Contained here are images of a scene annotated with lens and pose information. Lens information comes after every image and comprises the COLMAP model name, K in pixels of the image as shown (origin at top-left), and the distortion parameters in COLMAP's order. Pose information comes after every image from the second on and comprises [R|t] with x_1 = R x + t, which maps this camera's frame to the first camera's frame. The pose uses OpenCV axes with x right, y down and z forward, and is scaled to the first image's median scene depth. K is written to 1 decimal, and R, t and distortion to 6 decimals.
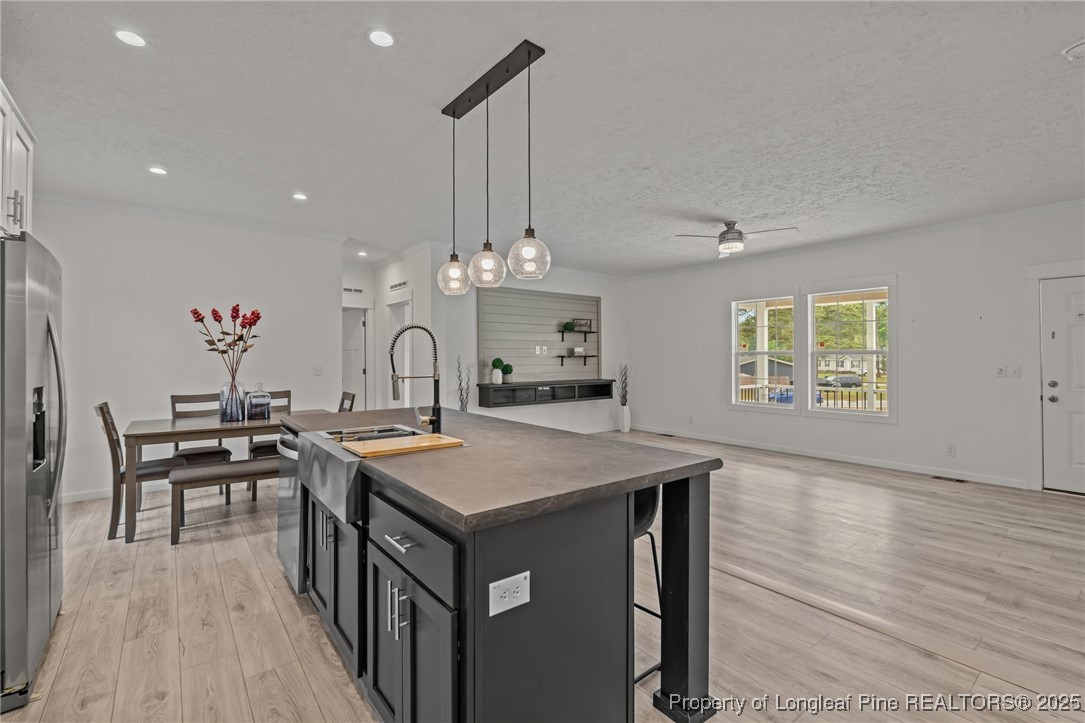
lens RADIAL K [[479.3, 0, 540.8], [0, 479.3, 354.0], [0, 0, 1]] dist [-0.009716, -0.000885]
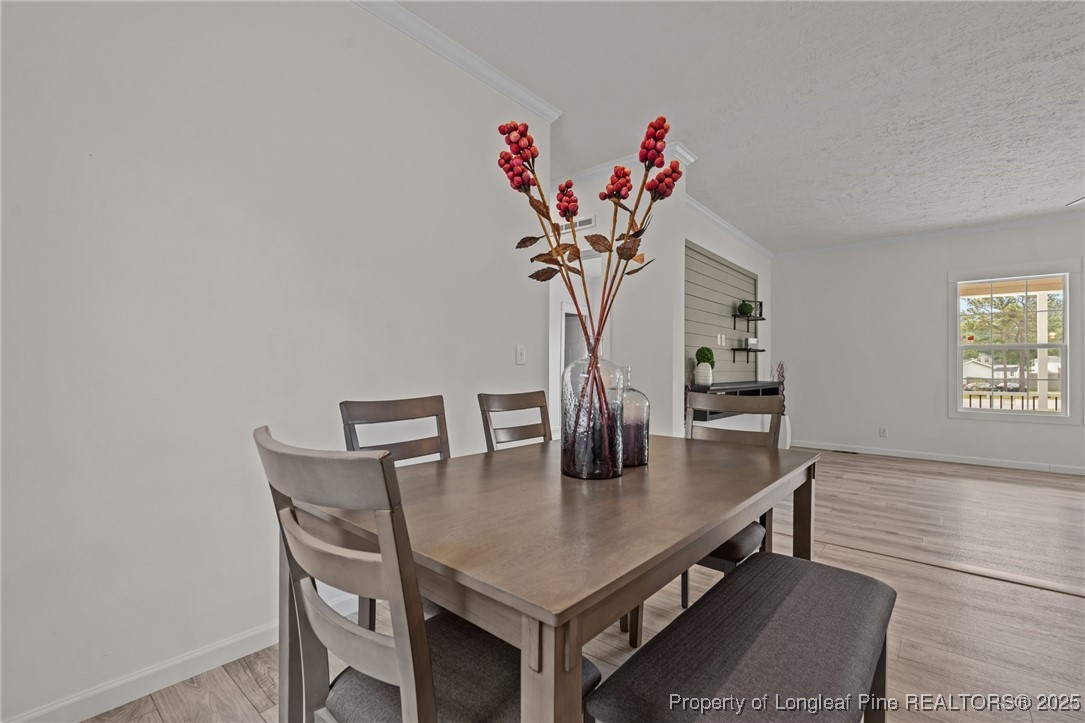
lens RADIAL K [[479.3, 0, 539.6], [0, 479.3, 370.9], [0, 0, 1]] dist [-0.009716, -0.000885]
pose [[0.980302, 0.003718, 0.197471, -0.680139], [-0.007470, 0.999805, 0.018261, 0.046321], [-0.197365, -0.019376, 0.980139, 0.578521]]
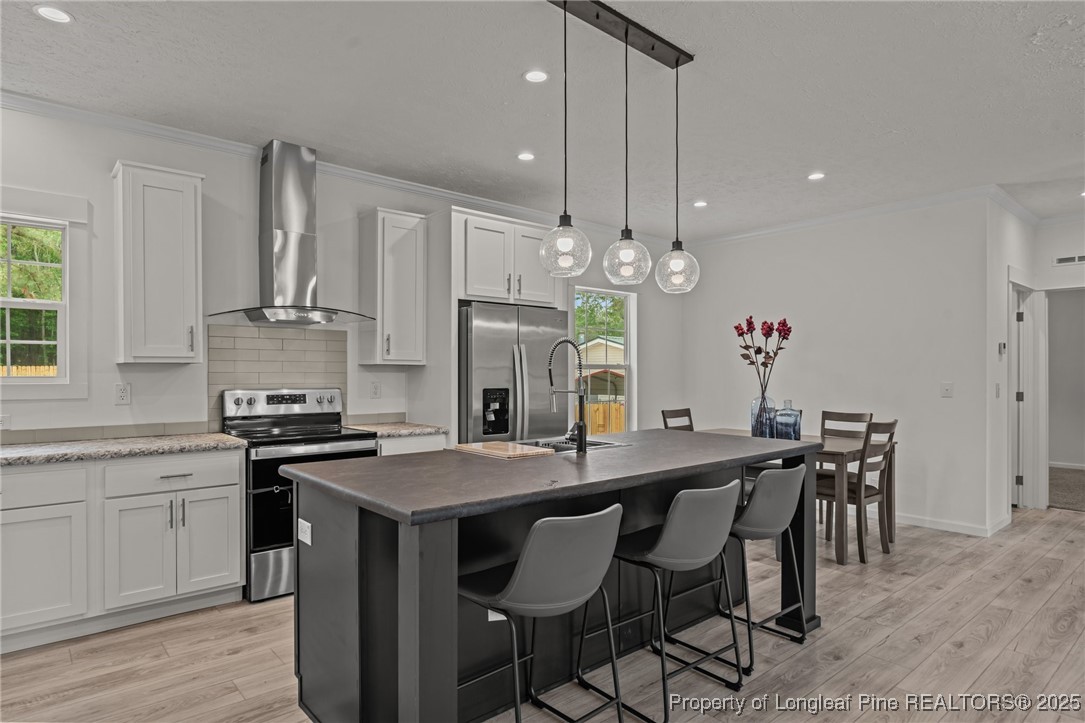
lens RADIAL K [[620.2, 0, 535.1], [0, 620.2, 373.3], [0, 0, 1]] dist [-0.014302, 0.007171]
pose [[0.045226, 0.006032, -0.998959, 0.507861], [0.005229, 0.999967, 0.006275, 0.000595], [0.998963, -0.005507, 0.045193, 0.436859]]
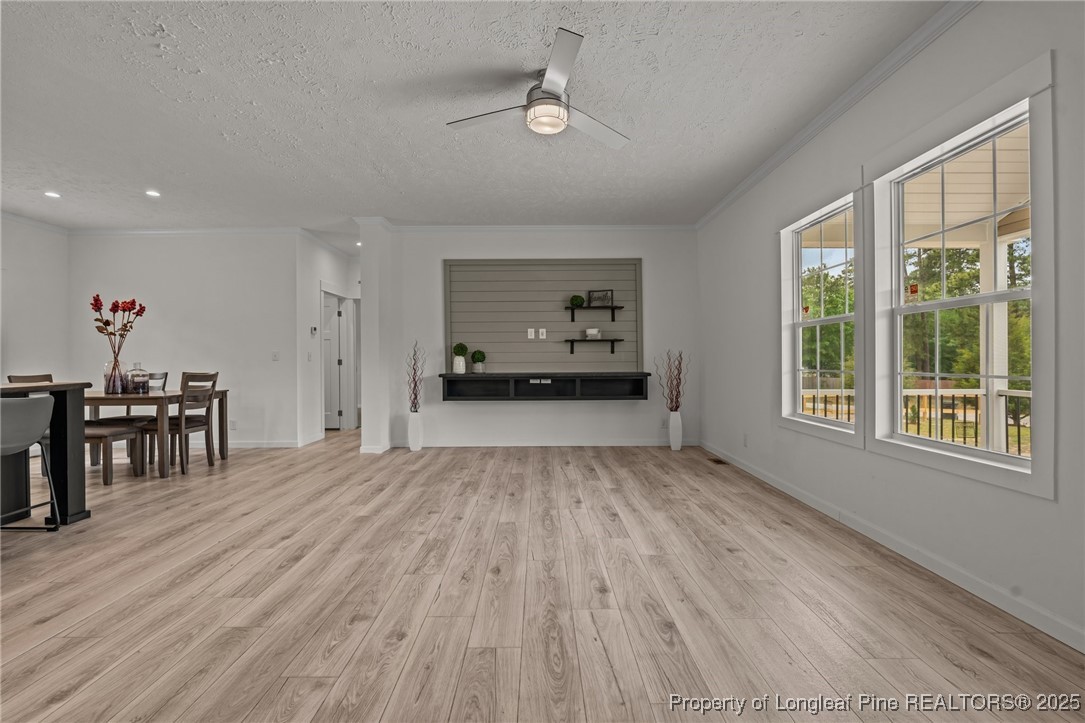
lens RADIAL K [[479.3, 0, 542.3], [0, 479.3, 356.3], [0, 0, 1]] dist [-0.009716, -0.000885]
pose [[0.792235, -0.010725, -0.610122, 0.815236], [0.009679, 0.999941, -0.005010, 0.056326], [0.610139, -0.001936, 0.792292, 0.635568]]
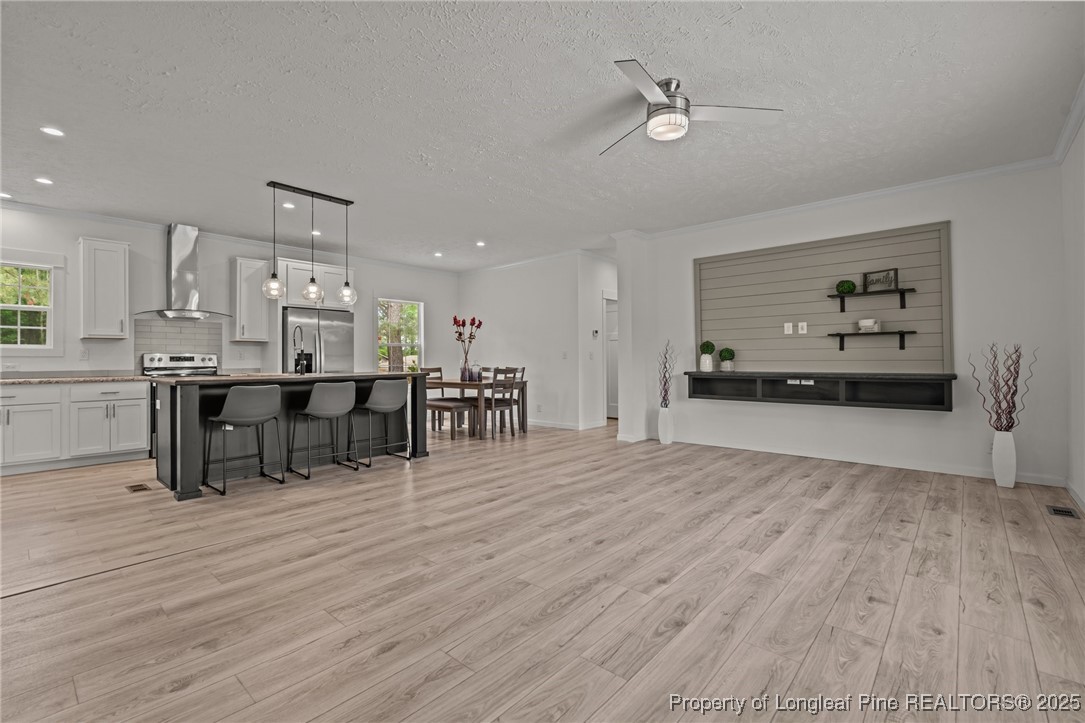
lens RADIAL K [[479.3, 0, 530.2], [0, 479.3, 355.8], [0, 0, 1]] dist [-0.009716, -0.000885]
pose [[0.169605, -0.009734, -0.985464, 1.039138], [0.012390, 0.999893, -0.007744, 0.055458], [0.985434, -0.010897, 0.169707, 0.833279]]
